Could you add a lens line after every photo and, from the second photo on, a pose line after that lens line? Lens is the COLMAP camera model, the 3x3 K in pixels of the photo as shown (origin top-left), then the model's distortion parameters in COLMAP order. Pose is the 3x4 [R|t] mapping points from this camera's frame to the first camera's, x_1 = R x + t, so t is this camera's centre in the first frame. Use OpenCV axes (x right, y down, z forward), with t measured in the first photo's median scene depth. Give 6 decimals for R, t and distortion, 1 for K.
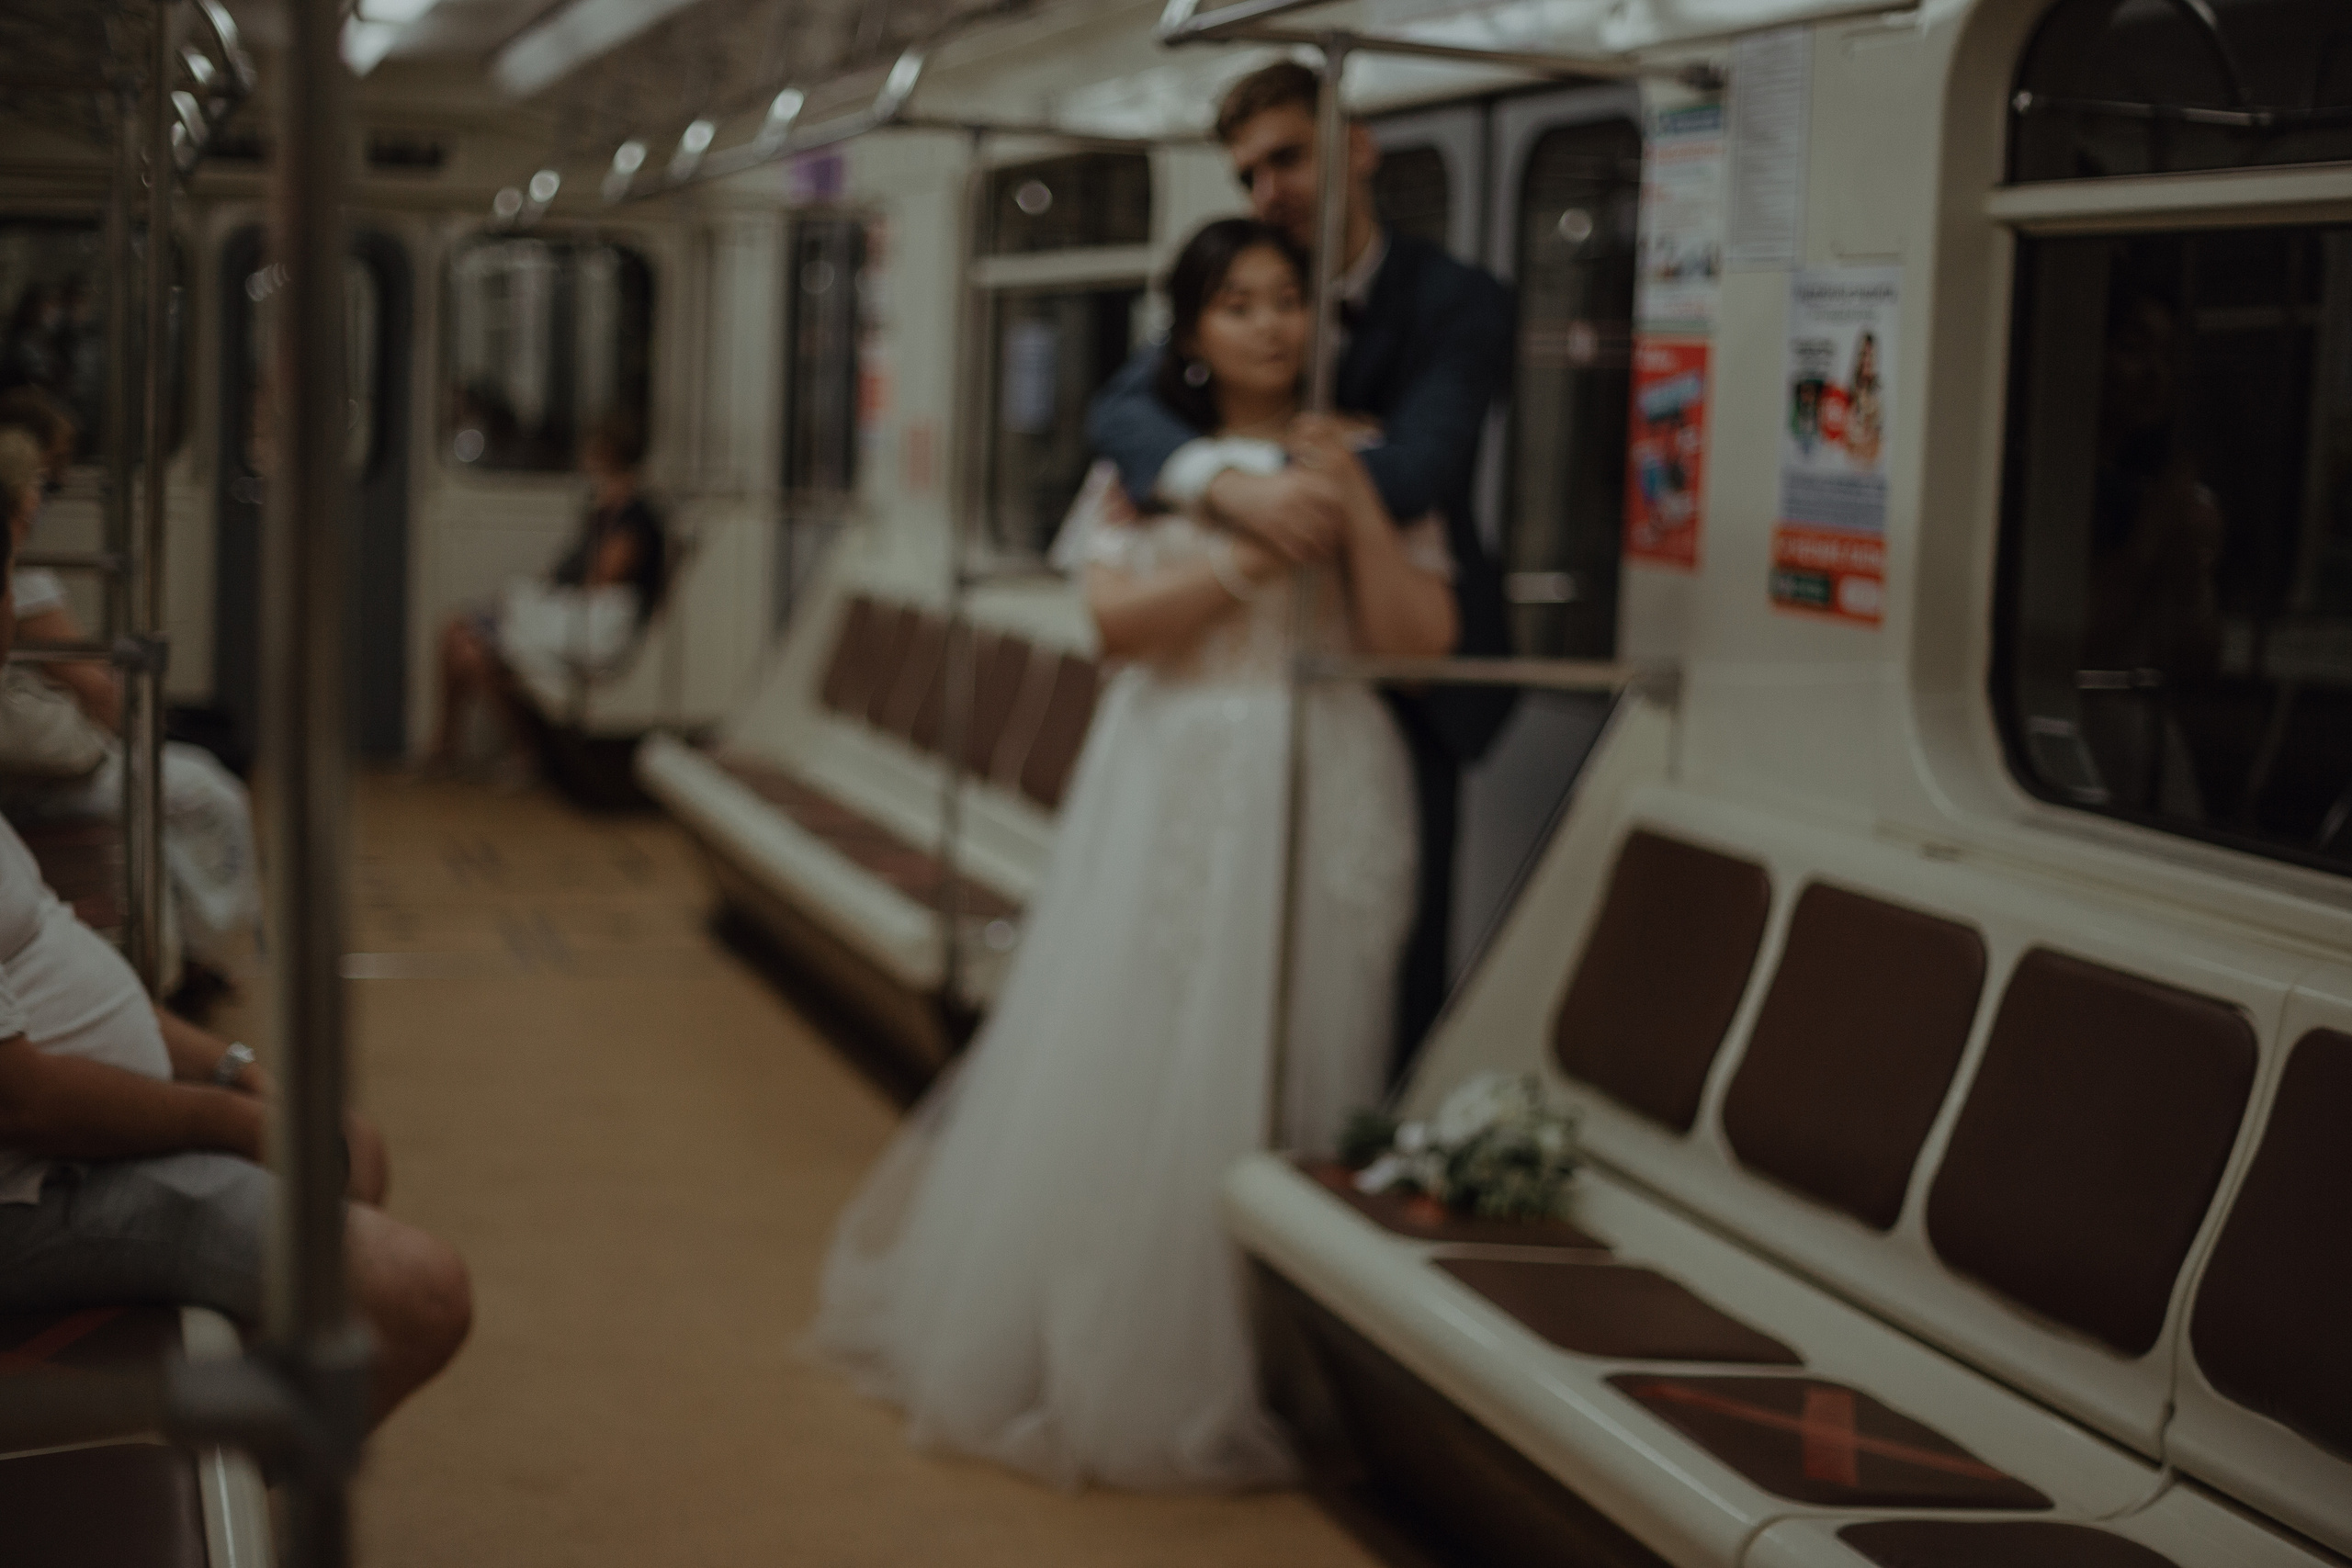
lens RADIAL K [[3336.3, 0, 1176.0], [0, 3336.3, 784.0], [0, 0, 1]] dist [-0.044211, 0.056331]
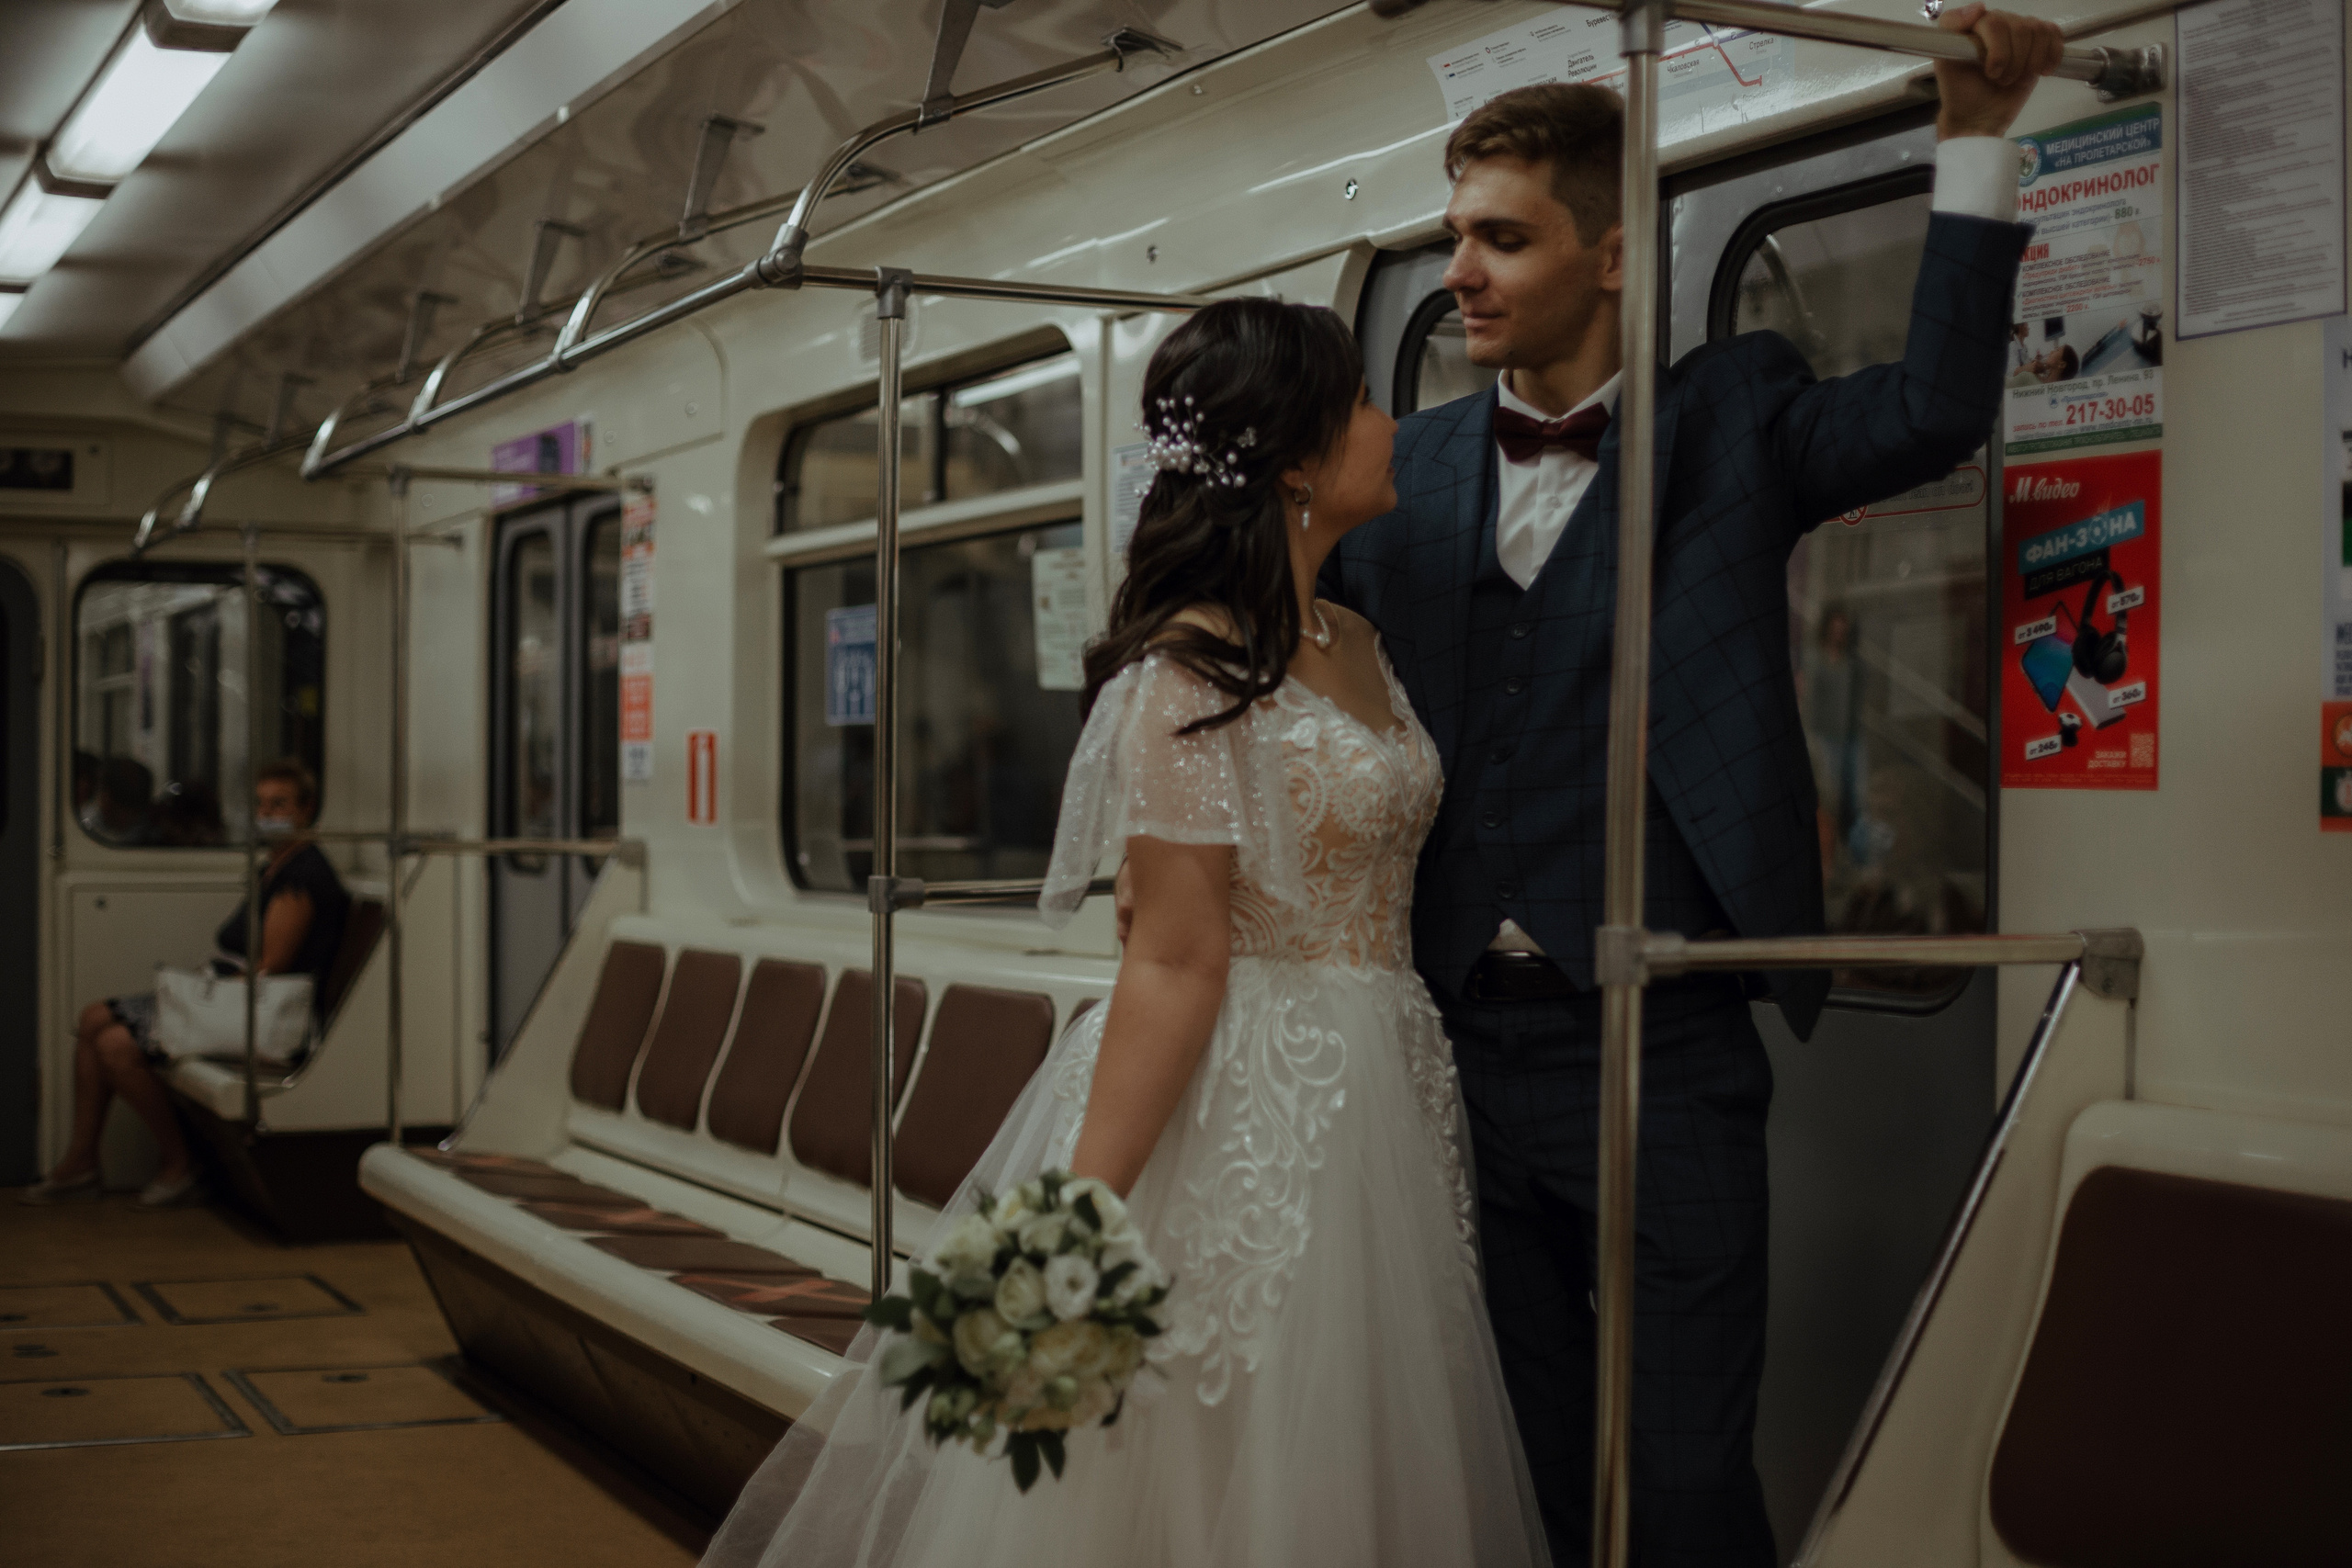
lens RADIAL K [[3336.3, 0, 1176.0], [0, 3336.3, 784.0], [0, 0, 1]] dist [-0.044211, 0.056331]
pose [[0.991728, -0.033045, 0.124029, -0.061734], [0.047144, 0.992530, -0.112521, 0.000858], [-0.119385, 0.117437, 0.985878, 0.177723]]
